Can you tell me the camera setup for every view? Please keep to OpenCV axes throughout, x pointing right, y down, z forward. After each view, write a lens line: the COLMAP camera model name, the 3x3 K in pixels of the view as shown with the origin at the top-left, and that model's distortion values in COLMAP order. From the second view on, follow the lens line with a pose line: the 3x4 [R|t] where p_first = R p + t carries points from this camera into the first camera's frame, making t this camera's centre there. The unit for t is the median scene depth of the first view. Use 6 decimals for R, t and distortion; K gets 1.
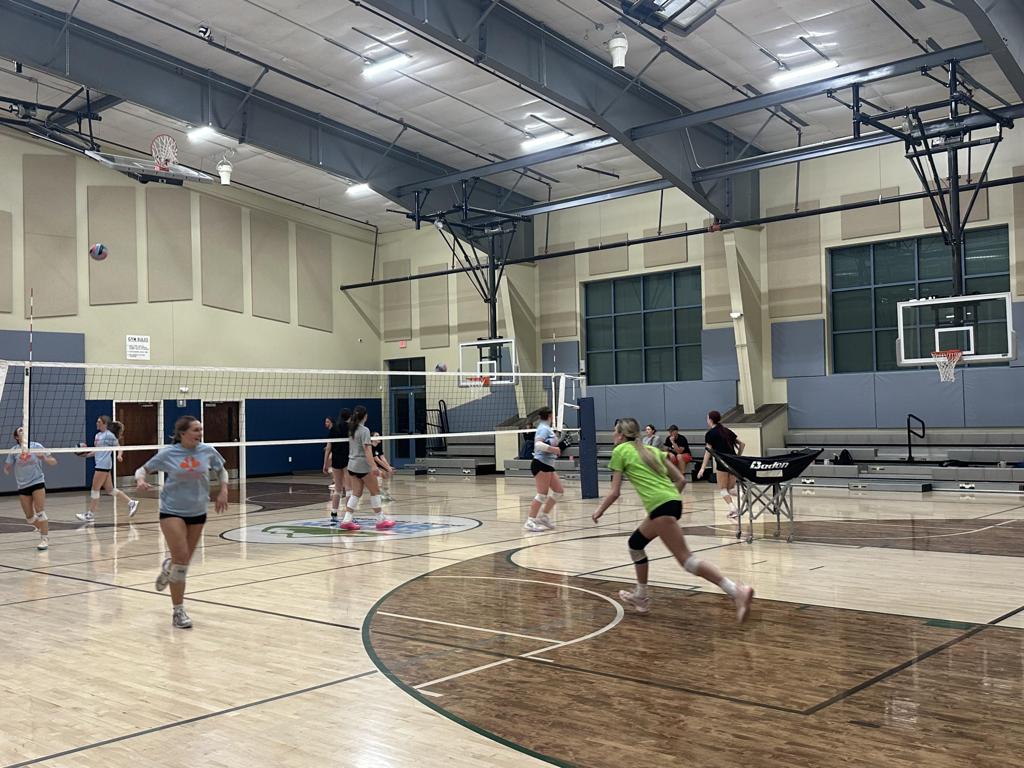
lens RADIAL K [[972.2, 0, 518.2], [0, 972.2, 394.2], [0, 0, 1]] dist [-0.000866, 0.000000]
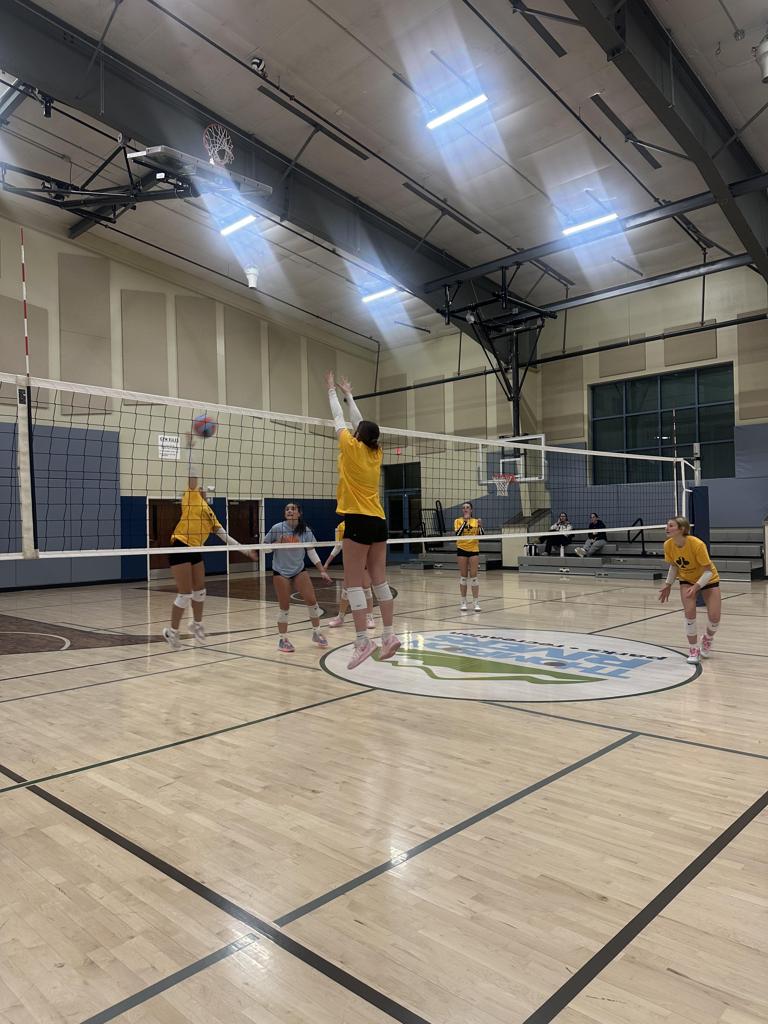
lens RADIAL K [[717.5, 0, 391.2], [0, 717.5, 514.3], [0, 0, 1]] dist [0.047247, -0.049061]
pose [[0.998768, 0.004081, -0.049463, -0.106282], [-0.003434, 0.999907, 0.013161, 0.012830], [0.049512, -0.012975, 0.998689, 0.221497]]
